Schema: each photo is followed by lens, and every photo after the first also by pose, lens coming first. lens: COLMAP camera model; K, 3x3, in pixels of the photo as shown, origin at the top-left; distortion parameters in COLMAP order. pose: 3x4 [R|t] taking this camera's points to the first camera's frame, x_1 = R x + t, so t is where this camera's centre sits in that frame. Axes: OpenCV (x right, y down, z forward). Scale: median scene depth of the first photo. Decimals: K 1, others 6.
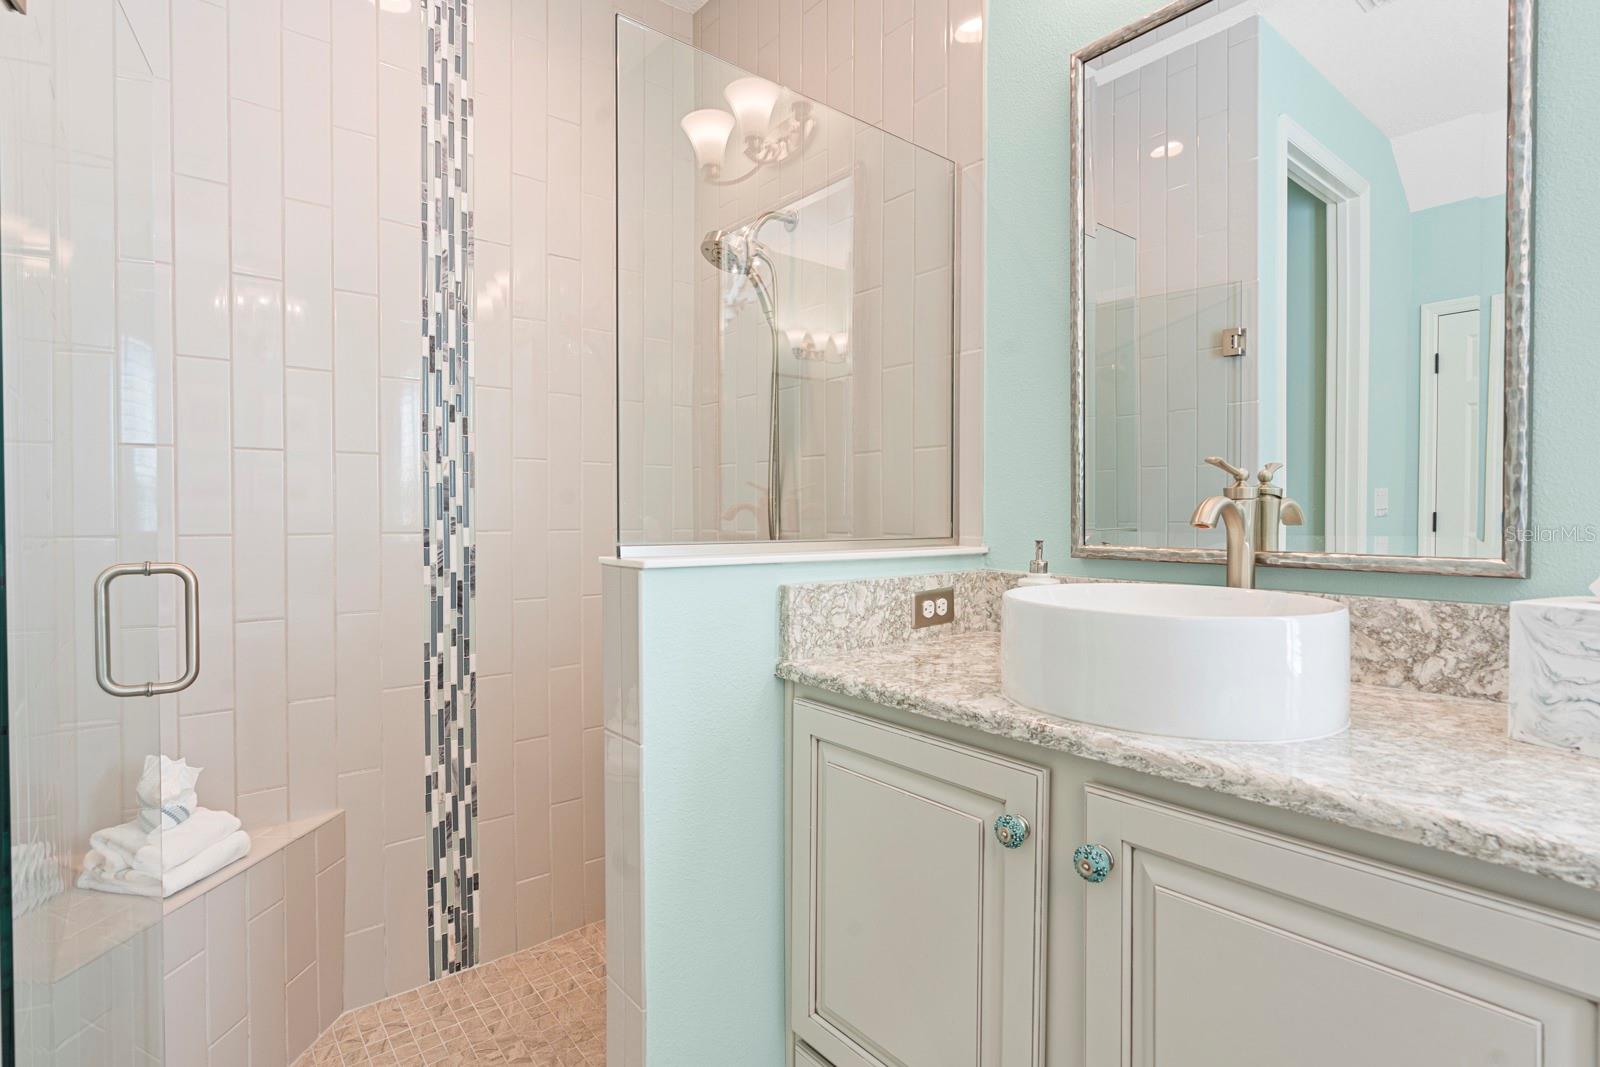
lens RADIAL K [[767.9, 0, 858.9], [0, 767.9, 532.7], [0, 0, 1]] dist [0.000681, 0.000684]
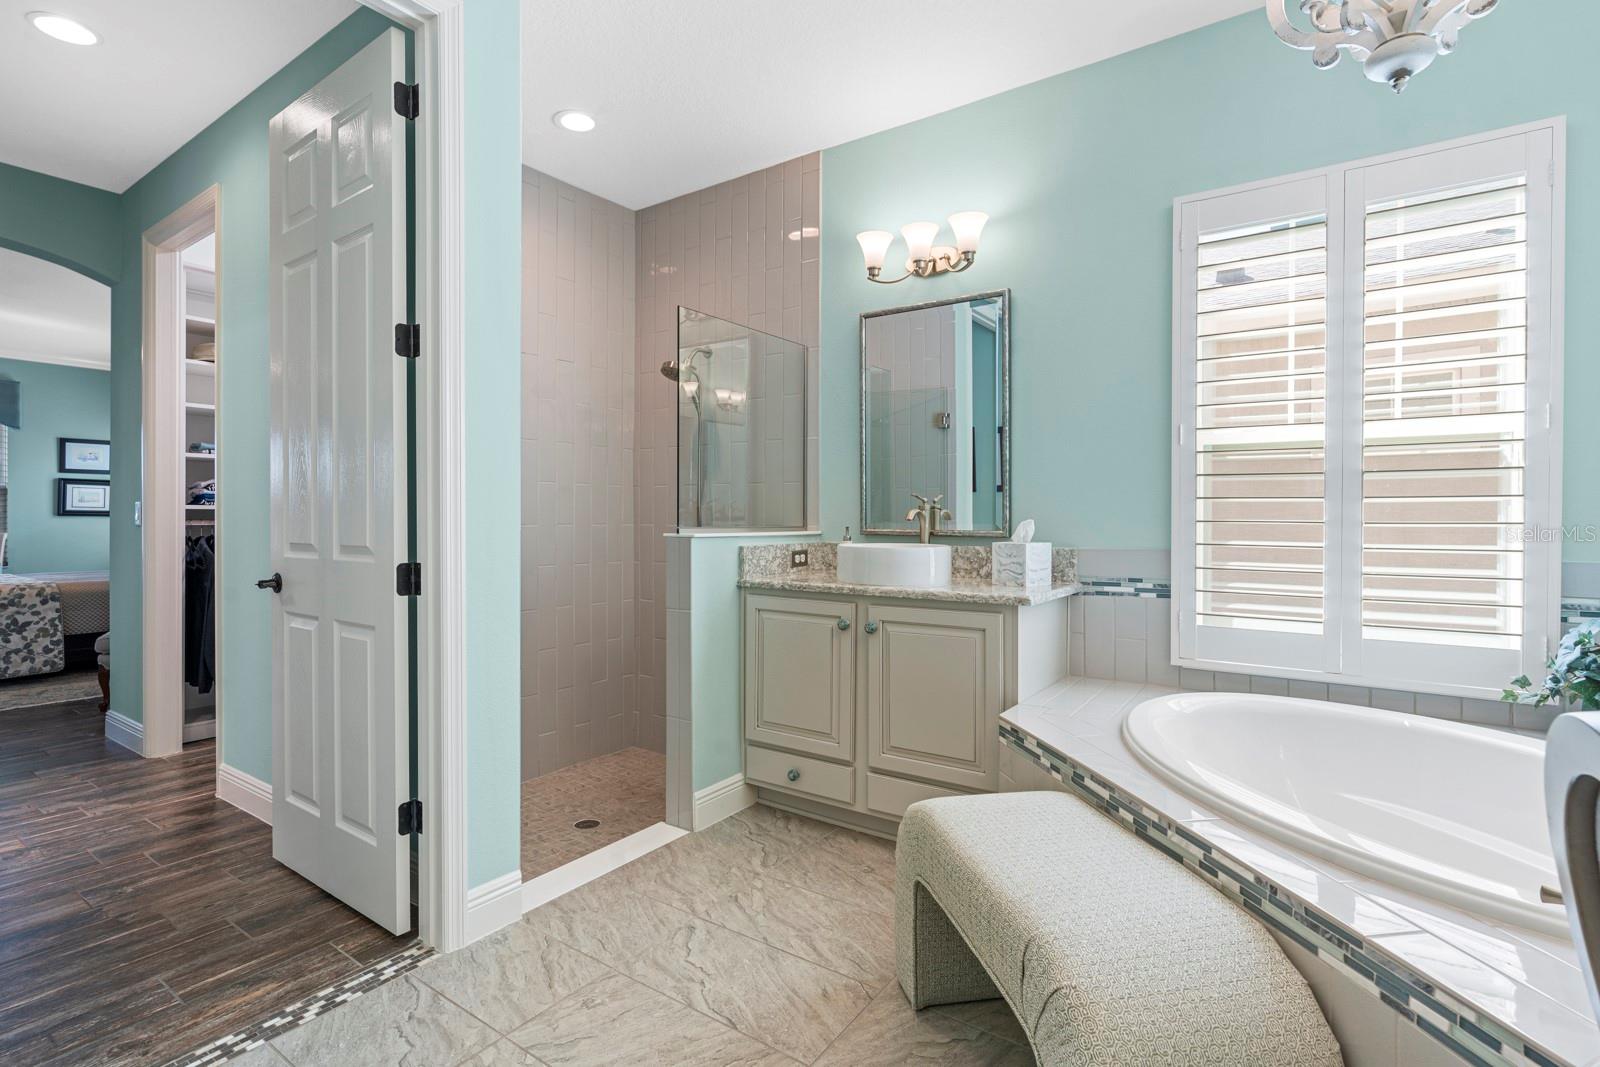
lens RADIAL K [[763.9, 0, 800.0], [0, 763.9, 533.5], [0, 0, 1]] dist [0.001477, 0.000517]
pose [[0.978375, -0.002950, 0.206818, -0.399133], [0.002932, 0.999996, 0.000394, 0.030014], [-0.206818, 0.000221, 0.978379, -1.280634]]
